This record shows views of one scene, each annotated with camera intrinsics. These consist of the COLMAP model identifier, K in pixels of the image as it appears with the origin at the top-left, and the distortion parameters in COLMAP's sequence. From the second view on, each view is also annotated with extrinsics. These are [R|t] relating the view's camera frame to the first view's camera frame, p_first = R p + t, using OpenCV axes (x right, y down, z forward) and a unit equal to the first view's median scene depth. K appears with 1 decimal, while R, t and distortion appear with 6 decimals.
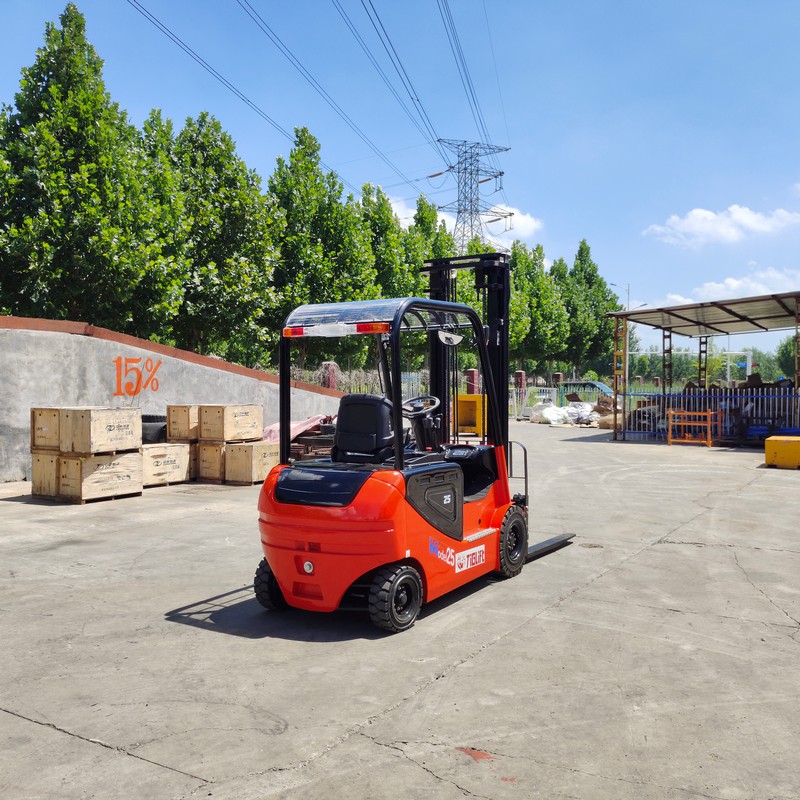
lens RADIAL K [[796.8, 0, 398.9], [0, 796.8, 397.5], [0, 0, 1]] dist [0.015609, 0.000000]
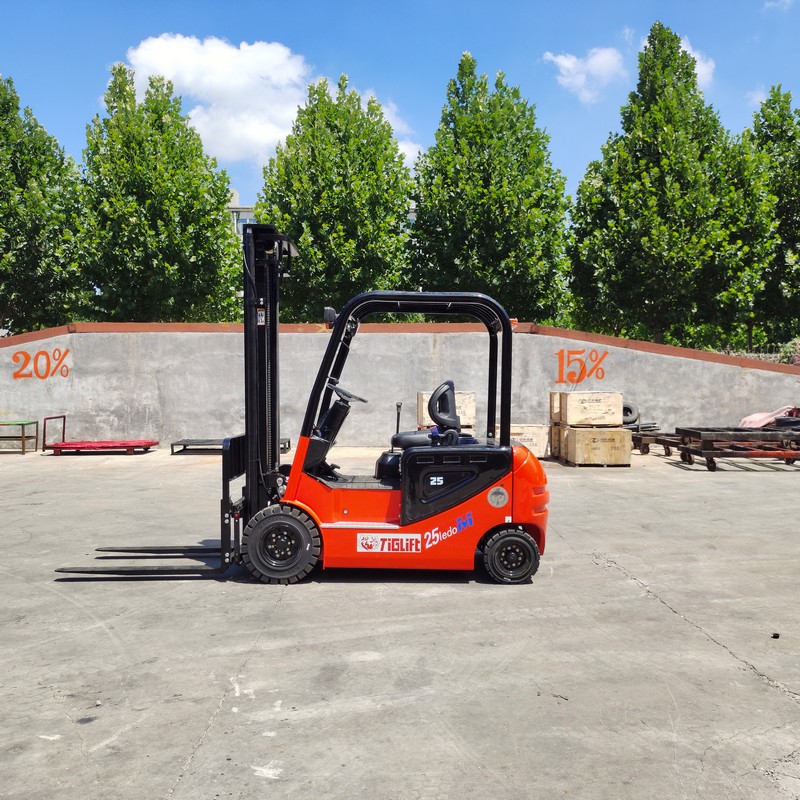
lens RADIAL K [[796.8, 0, 404.4], [0, 796.8, 395.3], [0, 0, 1]] dist [0.015609, 0.000000]
pose [[0.514401, 0.019735, -0.857323, 0.521304], [-0.006203, 0.999795, 0.019293, -0.005501], [0.857527, -0.004607, 0.514418, 0.203564]]
